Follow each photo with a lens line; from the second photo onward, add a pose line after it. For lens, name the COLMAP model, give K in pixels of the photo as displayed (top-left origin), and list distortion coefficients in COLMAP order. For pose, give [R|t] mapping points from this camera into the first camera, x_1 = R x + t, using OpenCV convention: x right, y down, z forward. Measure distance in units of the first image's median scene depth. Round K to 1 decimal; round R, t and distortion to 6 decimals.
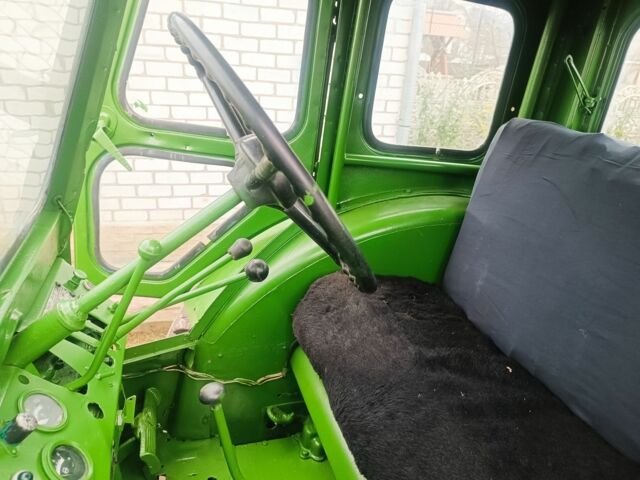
lens RADIAL K [[454.5, 0, 321.1], [0, 454.5, 238.0], [0, 0, 1]] dist [0.026820, -0.025558]
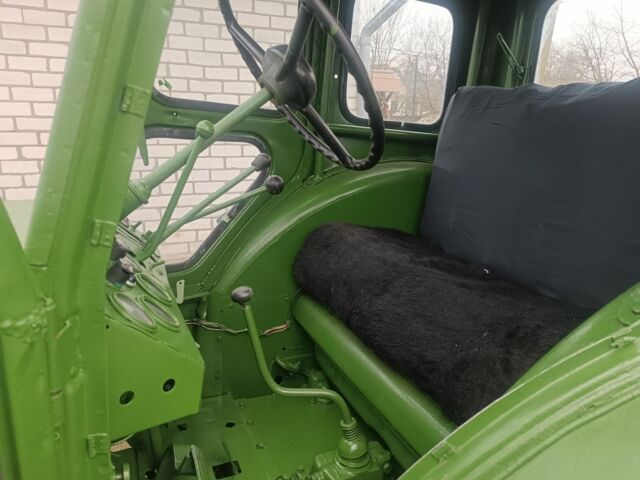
lens RADIAL K [[454.5, 0, 319.1], [0, 454.5, 241.9], [0, 0, 1]] dist [0.026820, -0.025558]
pose [[0.992901, -0.076586, 0.091010, -0.122877], [0.087285, 0.988921, -0.120068, 0.319428], [-0.080806, 0.127159, 0.988585, -0.146932]]
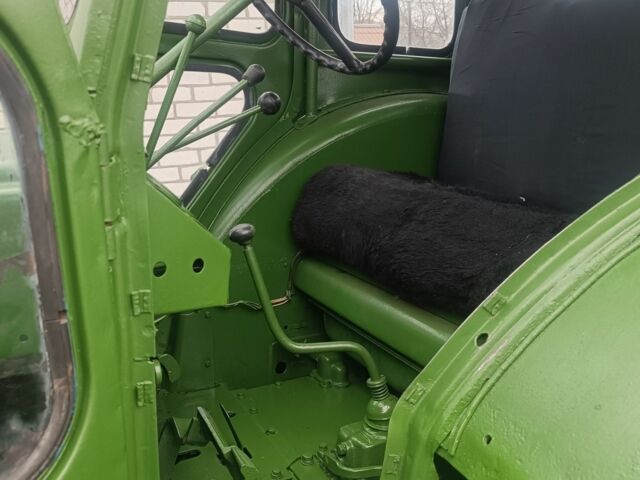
lens RADIAL K [[606.7, 0, 318.5], [0, 606.7, 244.5], [0, 0, 1]] dist [0.021643, 0.000000]
pose [[0.980581, -0.147716, 0.128999, -0.218441], [0.165747, 0.975816, -0.142515, 0.506619], [-0.104828, 0.161128, 0.981351, -0.254132]]
